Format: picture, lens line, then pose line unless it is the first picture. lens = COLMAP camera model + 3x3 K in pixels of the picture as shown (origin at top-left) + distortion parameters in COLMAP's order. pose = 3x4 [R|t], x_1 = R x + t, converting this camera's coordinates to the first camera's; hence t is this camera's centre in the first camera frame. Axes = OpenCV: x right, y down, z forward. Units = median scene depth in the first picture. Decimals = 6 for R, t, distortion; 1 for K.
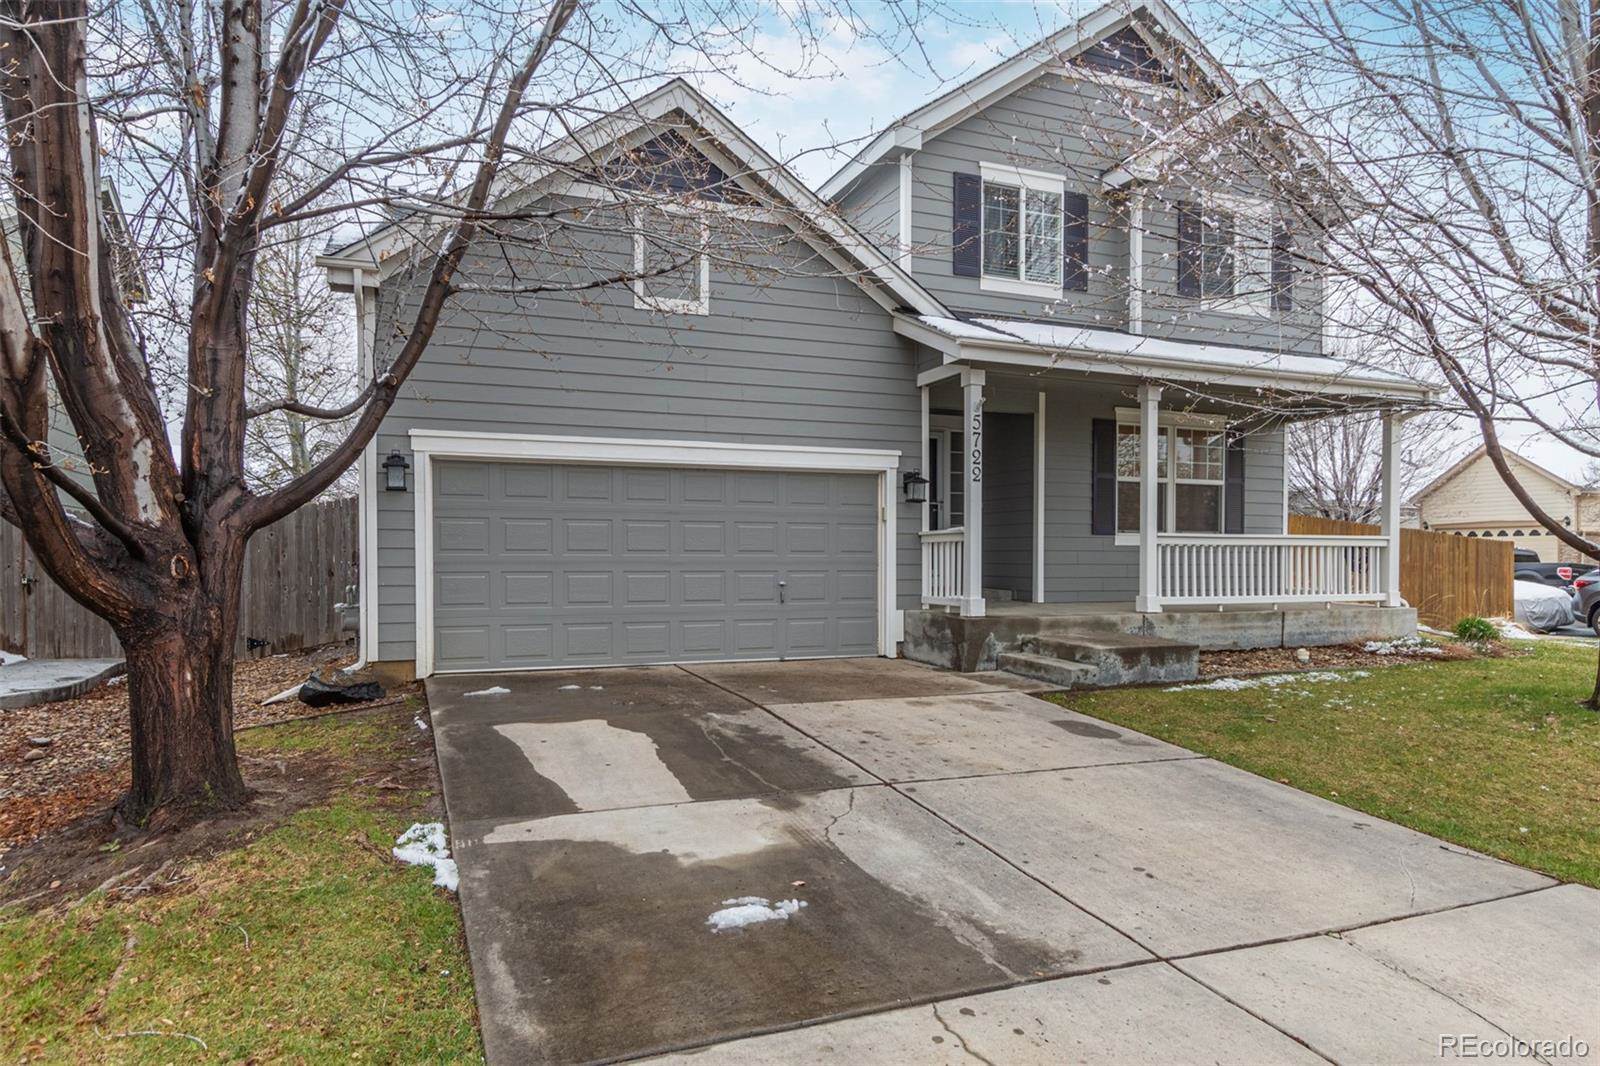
lens RADIAL K [[980.1, 0, 802.6], [0, 980.1, 560.4], [0, 0, 1]] dist [0.002776, -0.006346]
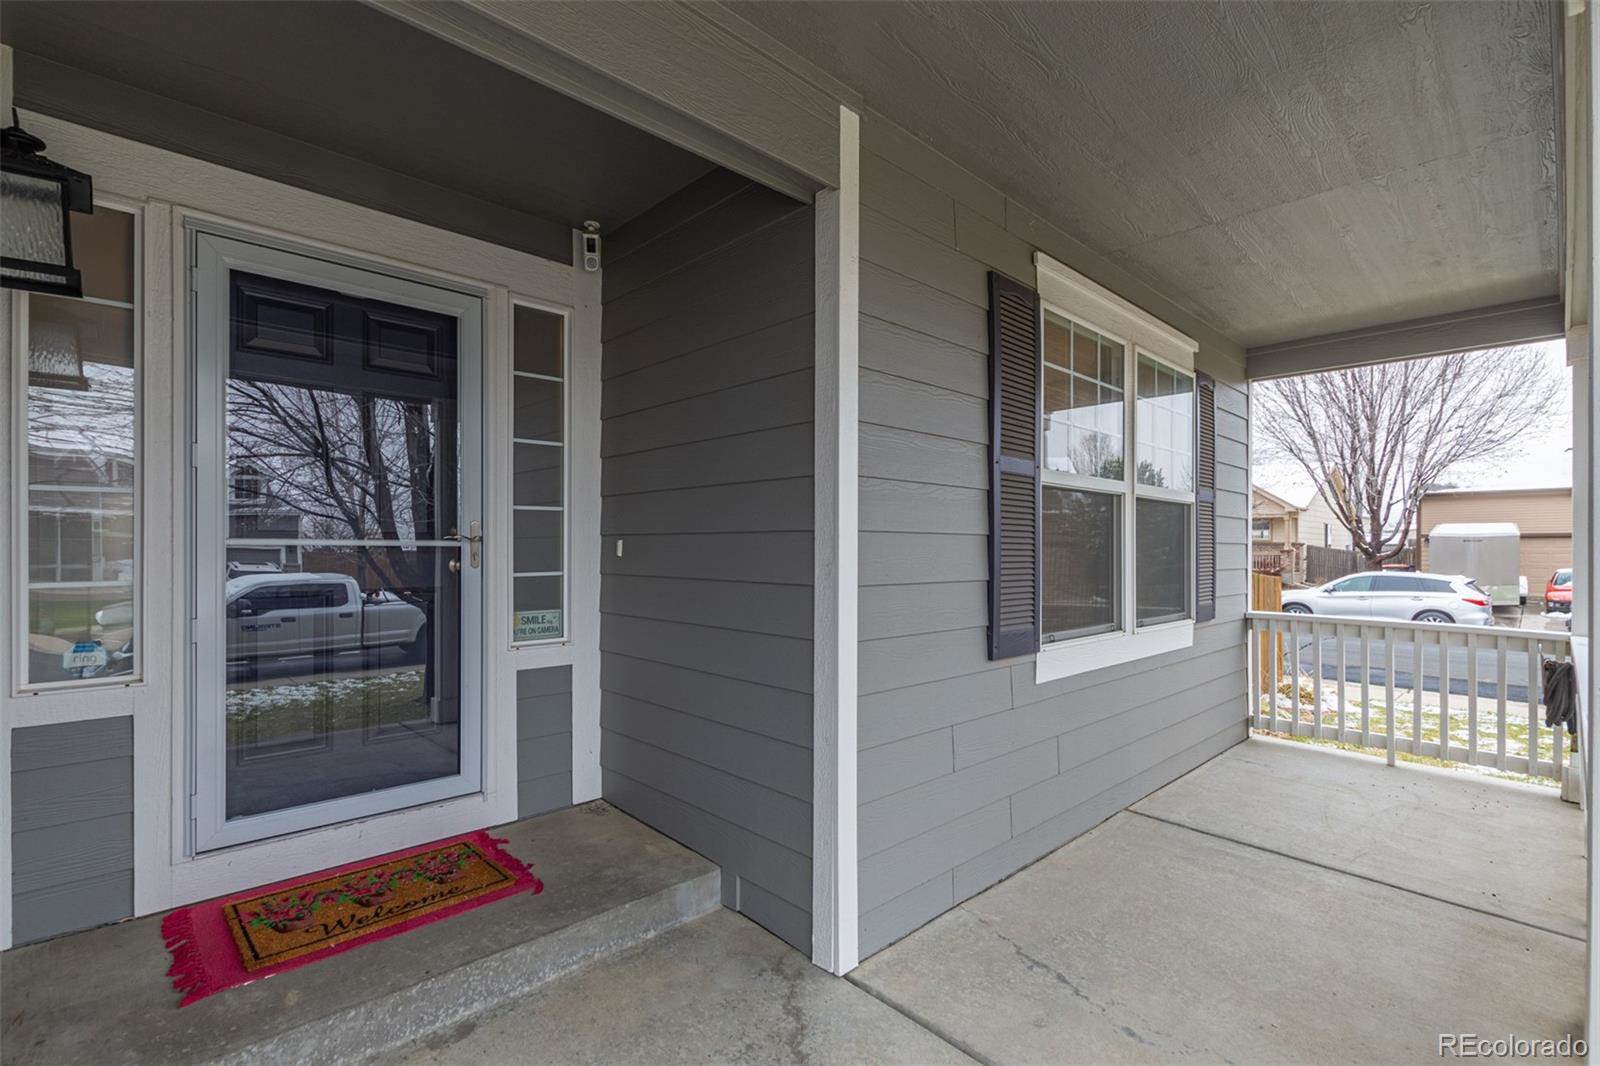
lens RADIAL K [[739.3, 0, 802.2], [0, 739.3, 550.7], [0, 0, 1]] dist [0.001241, -0.000197]
pose [[0.918247, -0.003649, 0.395991, 0.198382], [0.006164, 0.999968, -0.005079, -0.074061], [-0.395960, 0.007104, 0.918240, 1.038706]]
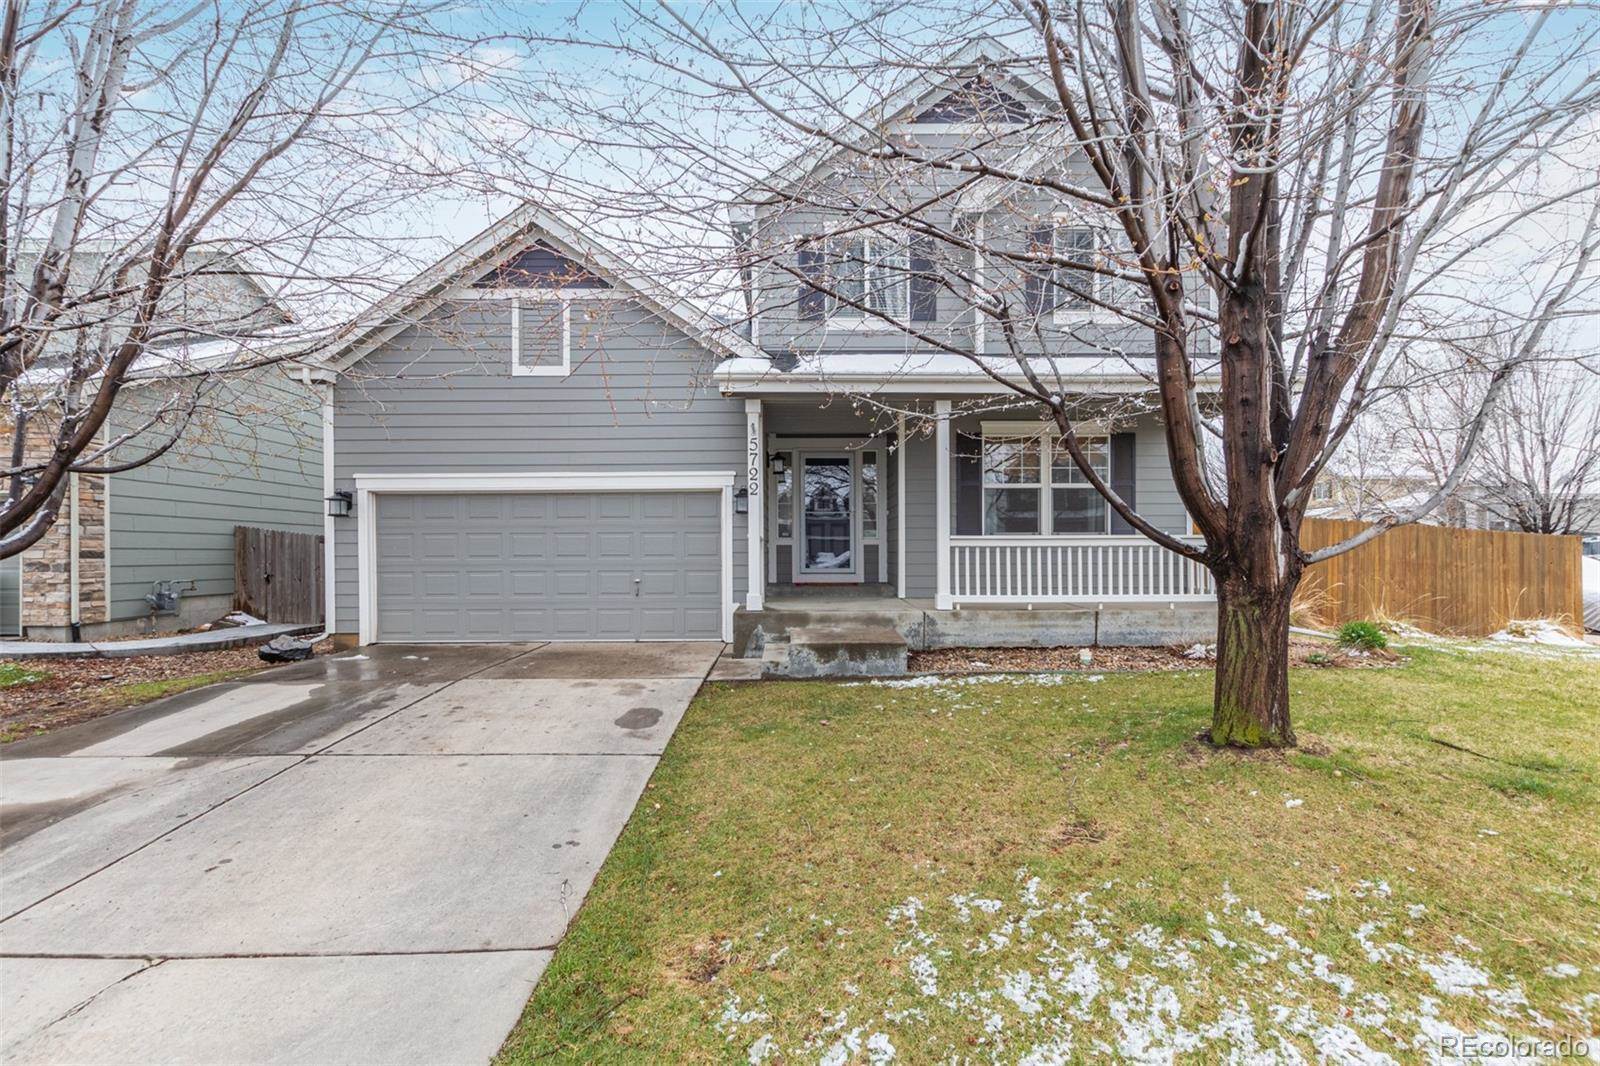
lens RADIAL K [[729.2, 0, 802.3], [0, 729.2, 538.9], [0, 0, 1]] dist [0.003698, -0.001115]
pose [[0.933245, -0.013339, -0.358994, 0.549552], [0.005310, 0.999713, -0.023342, -0.007673], [0.359202, 0.019878, 0.933048, 0.210146]]
